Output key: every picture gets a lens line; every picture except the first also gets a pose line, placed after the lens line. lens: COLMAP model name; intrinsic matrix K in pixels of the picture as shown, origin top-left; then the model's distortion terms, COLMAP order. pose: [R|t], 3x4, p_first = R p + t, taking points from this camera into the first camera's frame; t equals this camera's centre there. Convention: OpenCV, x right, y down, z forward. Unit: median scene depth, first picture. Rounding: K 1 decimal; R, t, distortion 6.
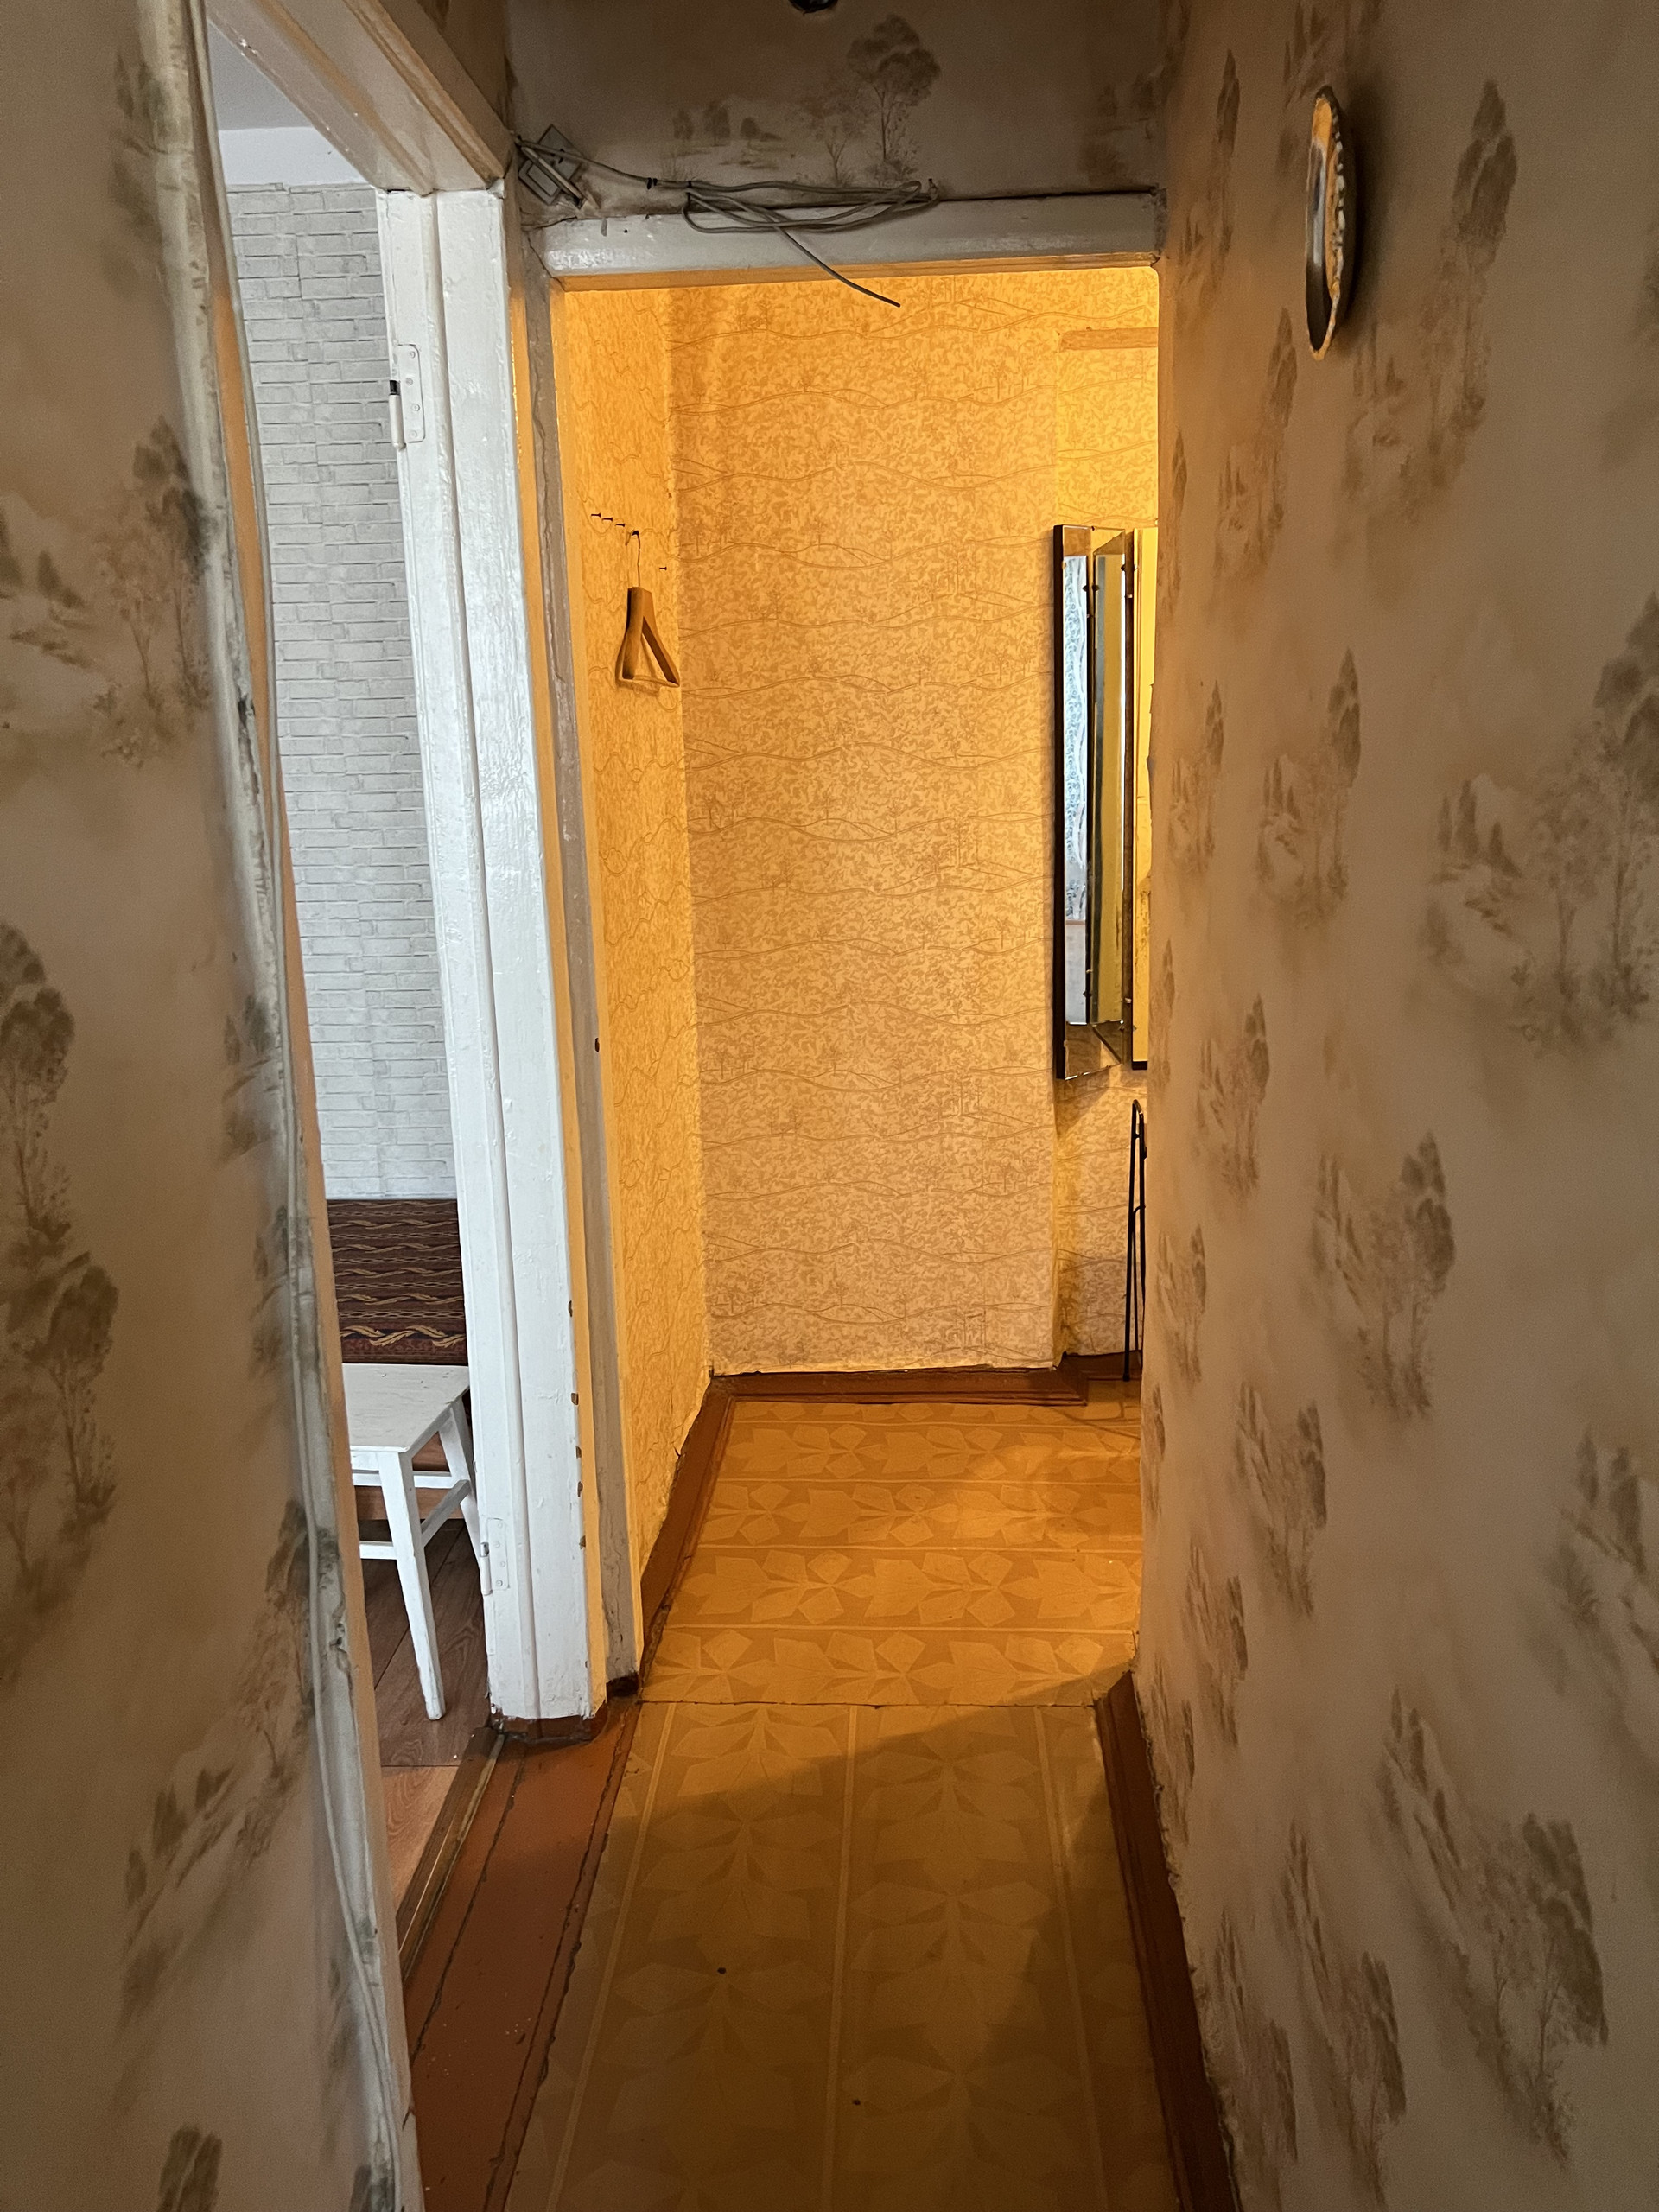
lens RADIAL K [[1645.3, 0, 833.9], [0, 1645.3, 1120.6], [0, 0, 1]] dist [0.034853, -0.038933]
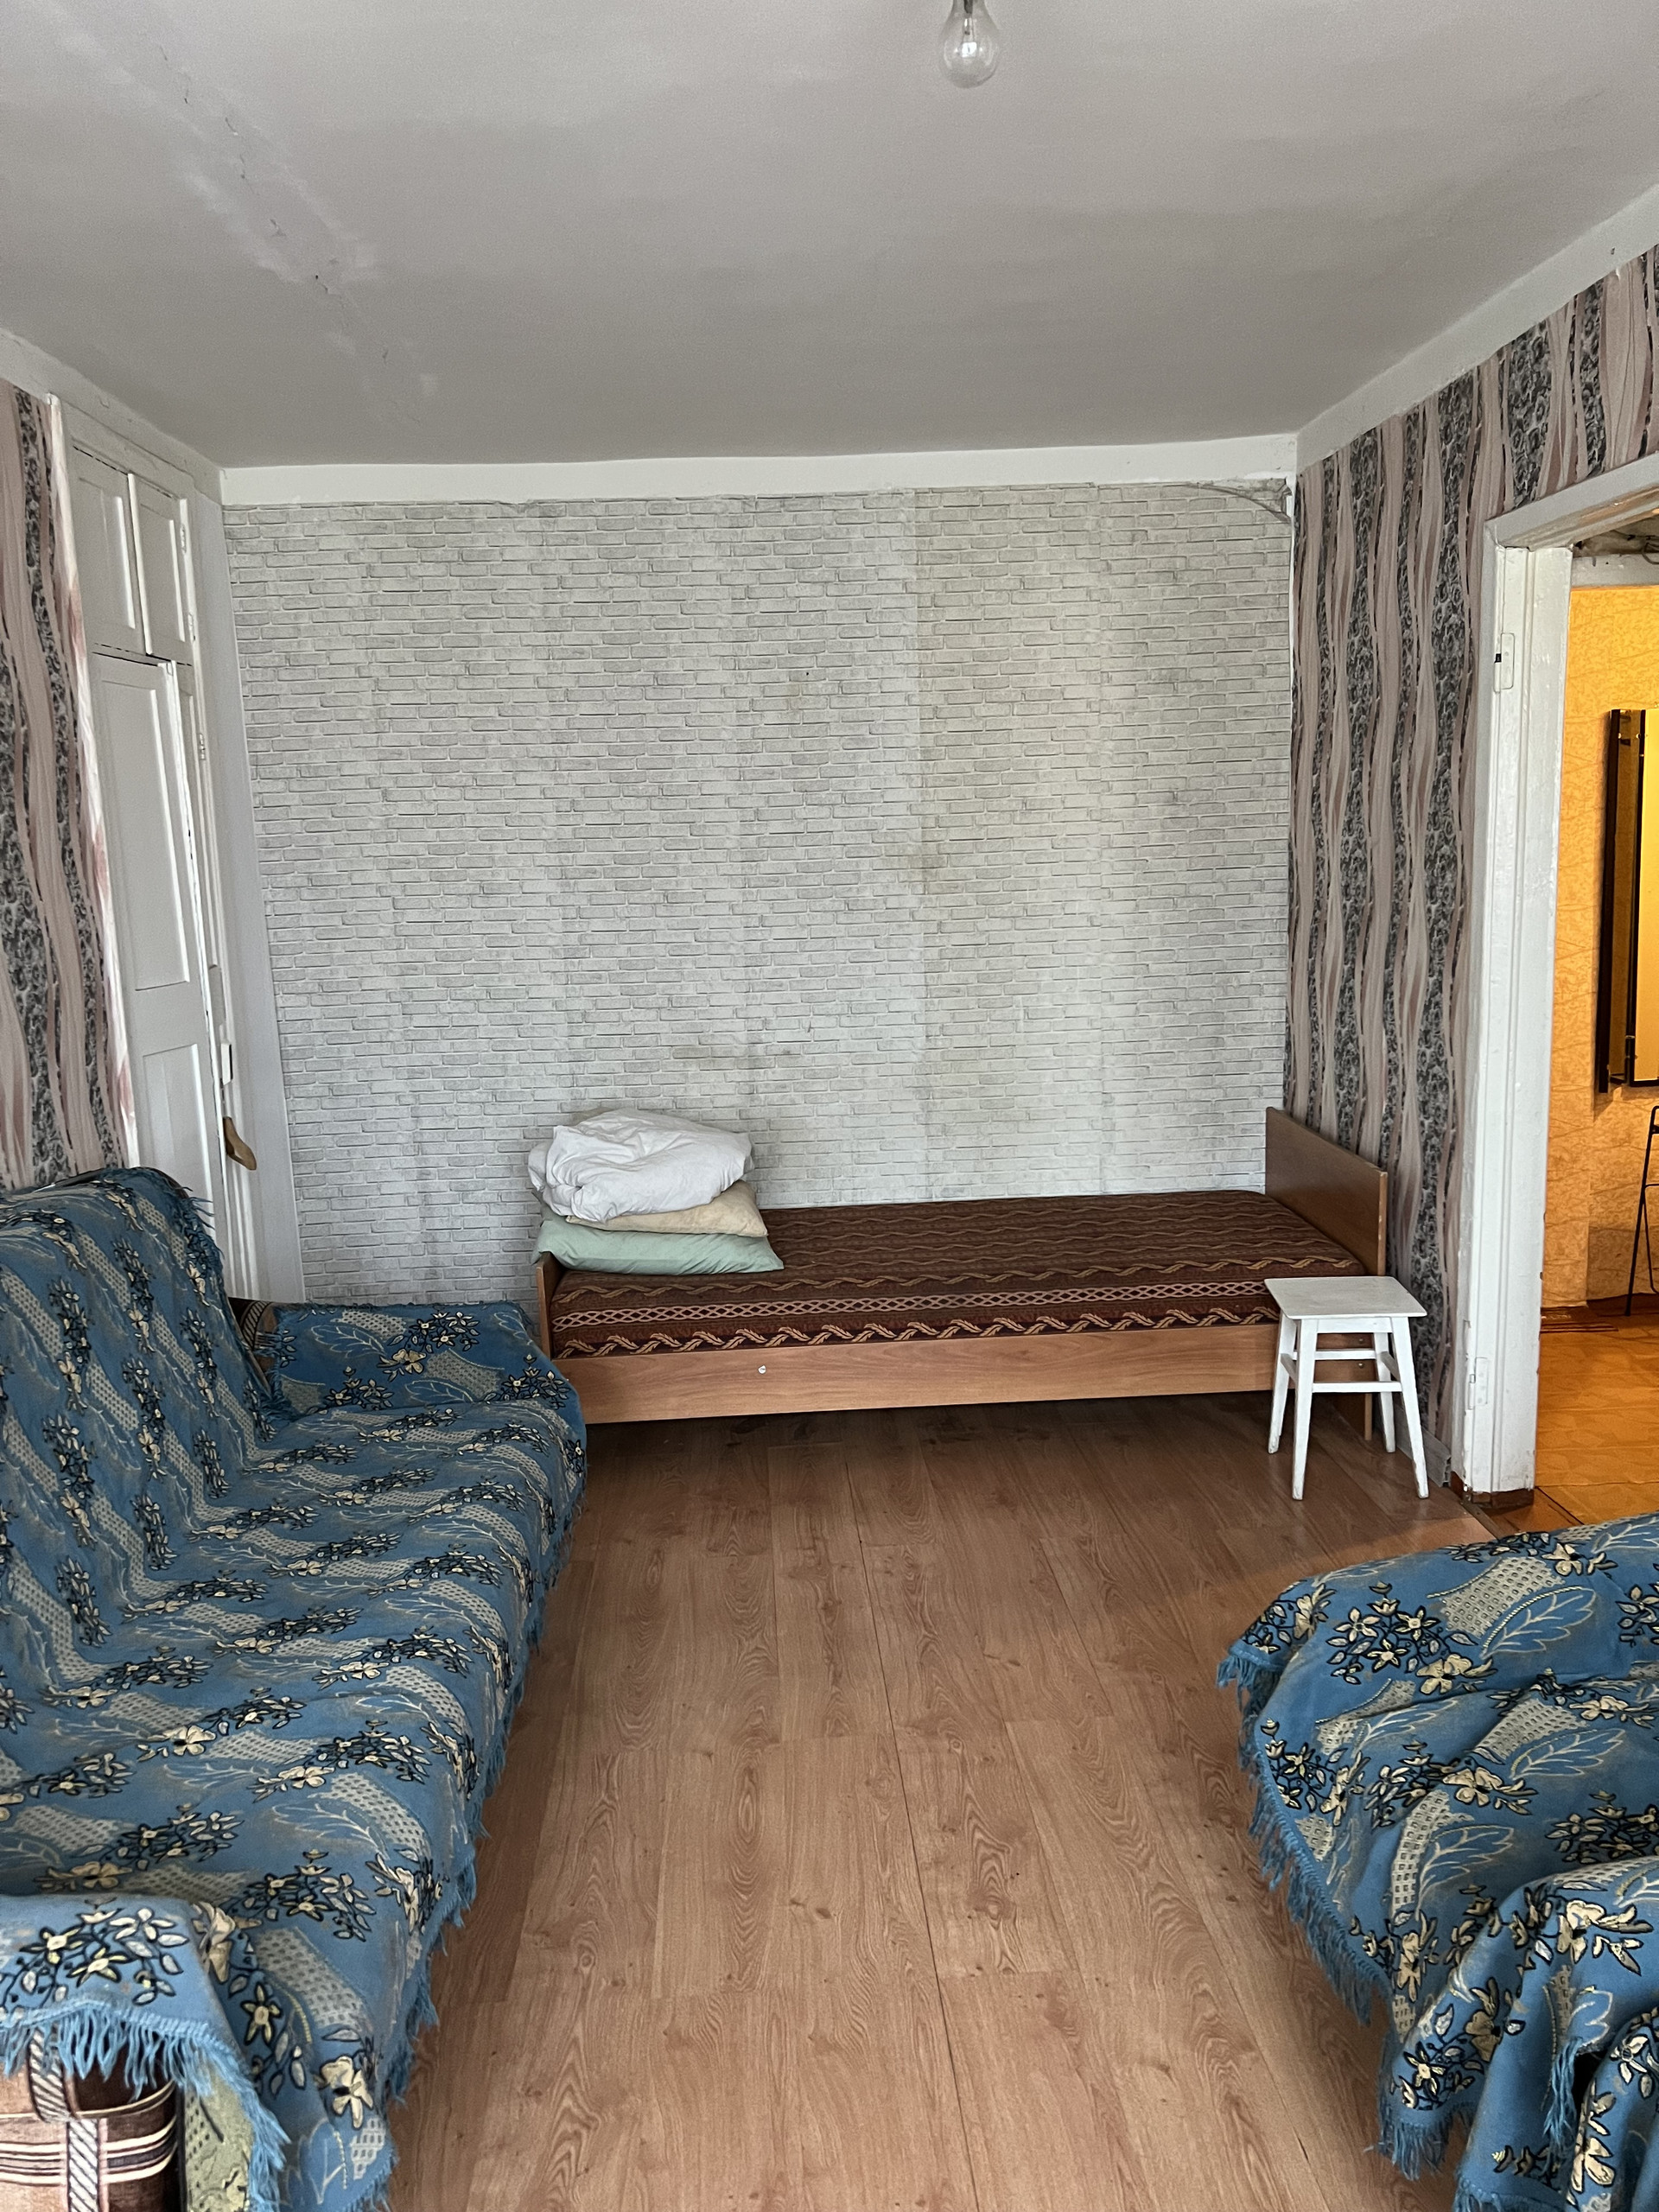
lens RADIAL K [[1645.3, 0, 790.8], [0, 1645.3, 1136.8], [0, 0, 1]] dist [0.034853, -0.038933]
pose [[0.997364, -0.025873, 0.067794, -0.659826], [0.029350, 0.998277, -0.050812, 0.064324], [-0.066362, 0.052668, 0.996405, -0.360749]]
